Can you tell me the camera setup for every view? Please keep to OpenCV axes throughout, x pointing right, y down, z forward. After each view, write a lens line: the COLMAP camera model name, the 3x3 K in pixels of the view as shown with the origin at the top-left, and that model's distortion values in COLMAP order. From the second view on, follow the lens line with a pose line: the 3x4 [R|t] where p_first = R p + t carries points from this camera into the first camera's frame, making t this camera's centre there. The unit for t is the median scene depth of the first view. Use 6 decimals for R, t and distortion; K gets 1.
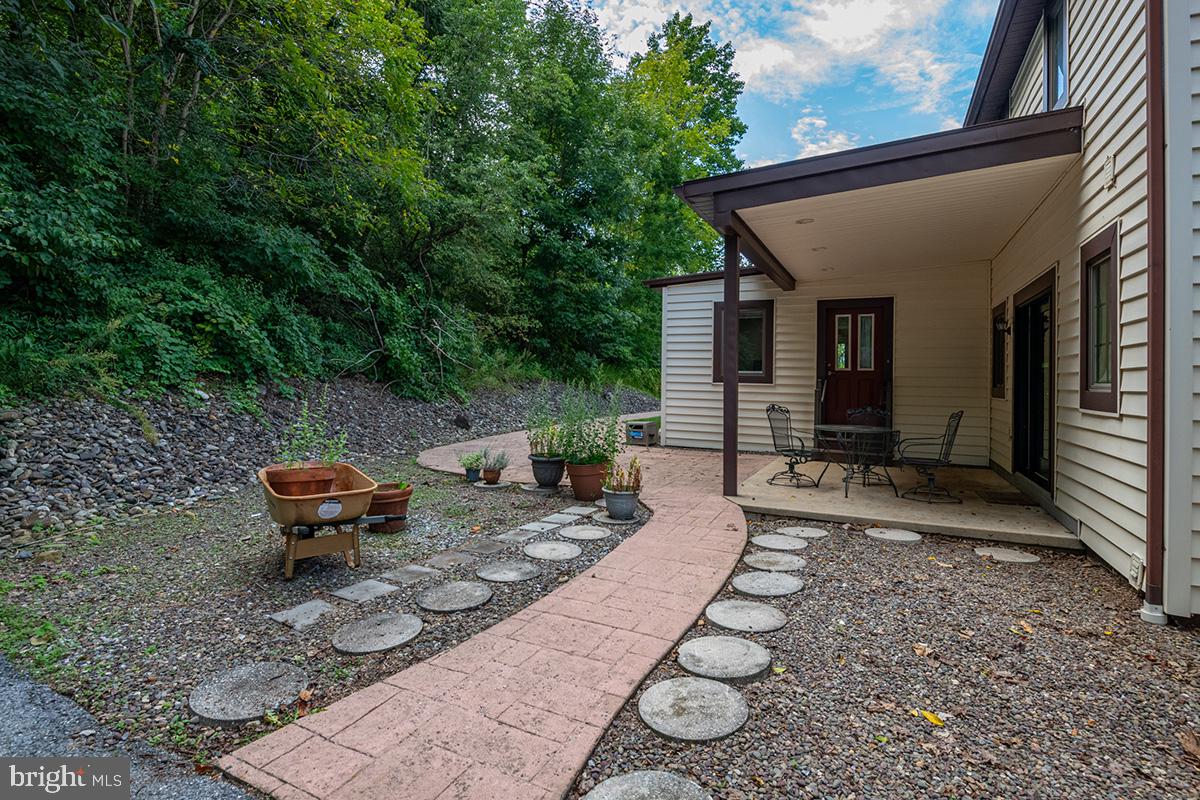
lens RADIAL K [[582.1, 0, 598.4], [0, 582.1, 378.4], [0, 0, 1]] dist [0.002110, -0.000687]
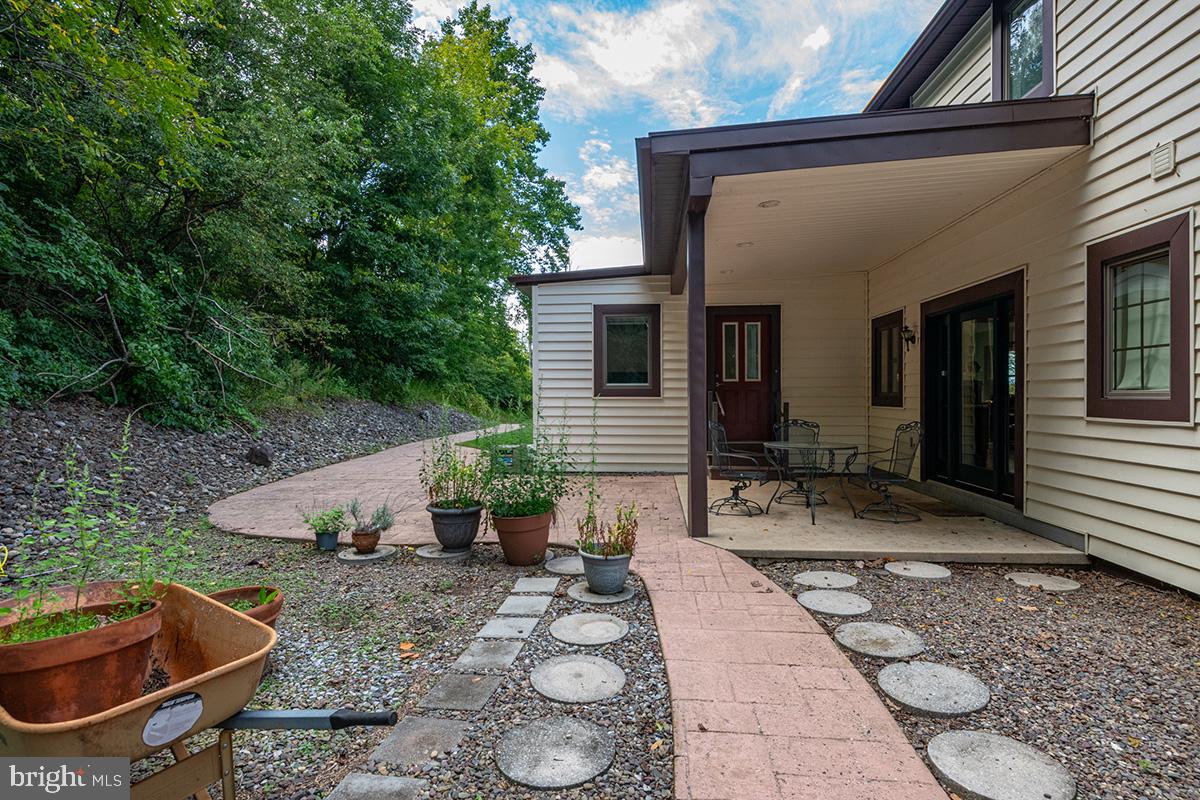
lens RADIAL K [[584.4, 0, 600.0], [0, 584.4, 400.0], [0, 0, 1]] dist [-0.000324, -0.000920]
pose [[0.932681, -0.022182, 0.360019, -0.090397], [0.018039, 0.999727, 0.014865, -0.001017], [-0.360250, -0.007370, 0.932827, 0.141942]]
